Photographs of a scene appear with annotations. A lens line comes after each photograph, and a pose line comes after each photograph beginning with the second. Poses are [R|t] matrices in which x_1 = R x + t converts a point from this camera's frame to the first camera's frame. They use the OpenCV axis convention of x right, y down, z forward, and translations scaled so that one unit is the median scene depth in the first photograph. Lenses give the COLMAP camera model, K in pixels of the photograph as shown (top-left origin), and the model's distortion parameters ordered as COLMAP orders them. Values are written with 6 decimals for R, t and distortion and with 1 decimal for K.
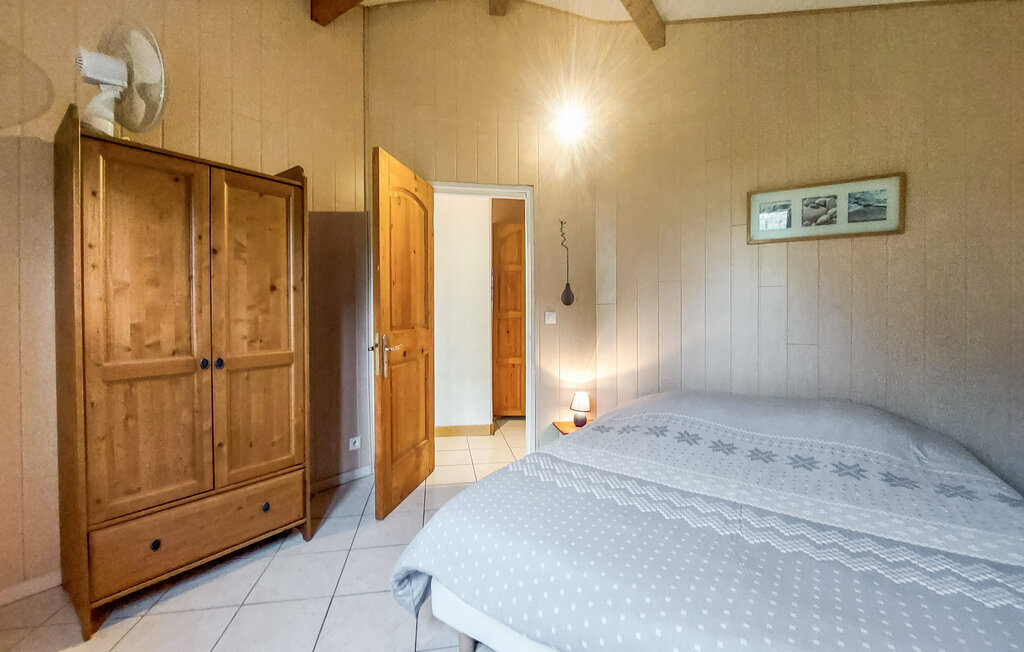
lens RADIAL K [[413.8, 0, 511.6], [0, 413.8, 310.4], [0, 0, 1]] dist [-0.012793, 0.000032]
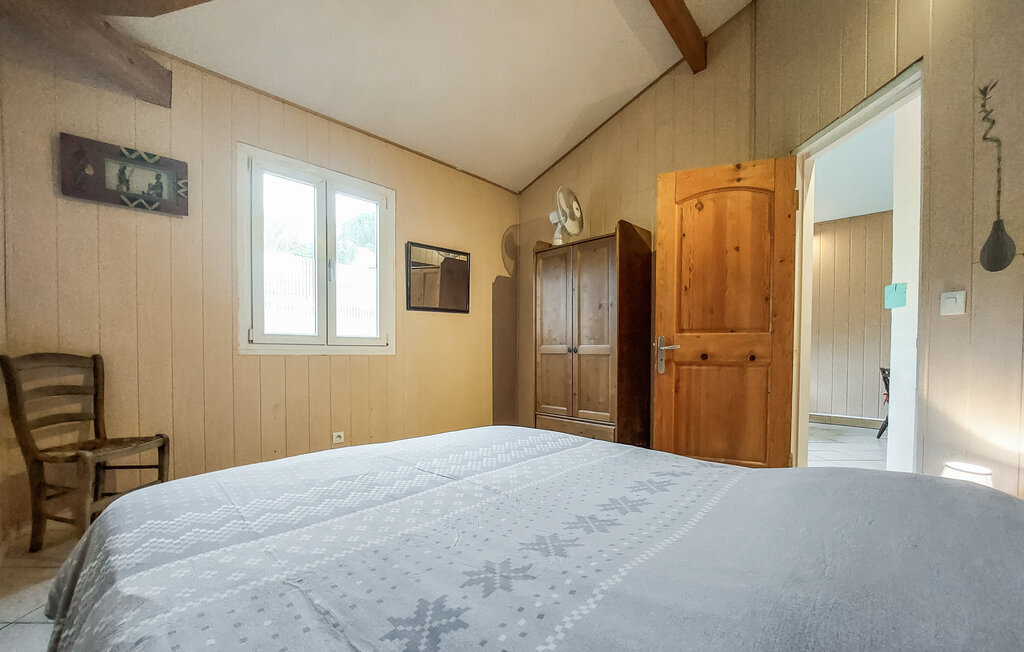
lens RADIAL K [[424.0, 0, 511.3], [0, 424.0, 357.5], [0, 0, 1]] dist [-0.014543, 0.000032]
pose [[-0.174321, 0.011932, -0.984617, 1.156561], [-0.002985, 0.999916, 0.012646, 0.132167], [0.984684, 0.005144, -0.174271, 0.997171]]
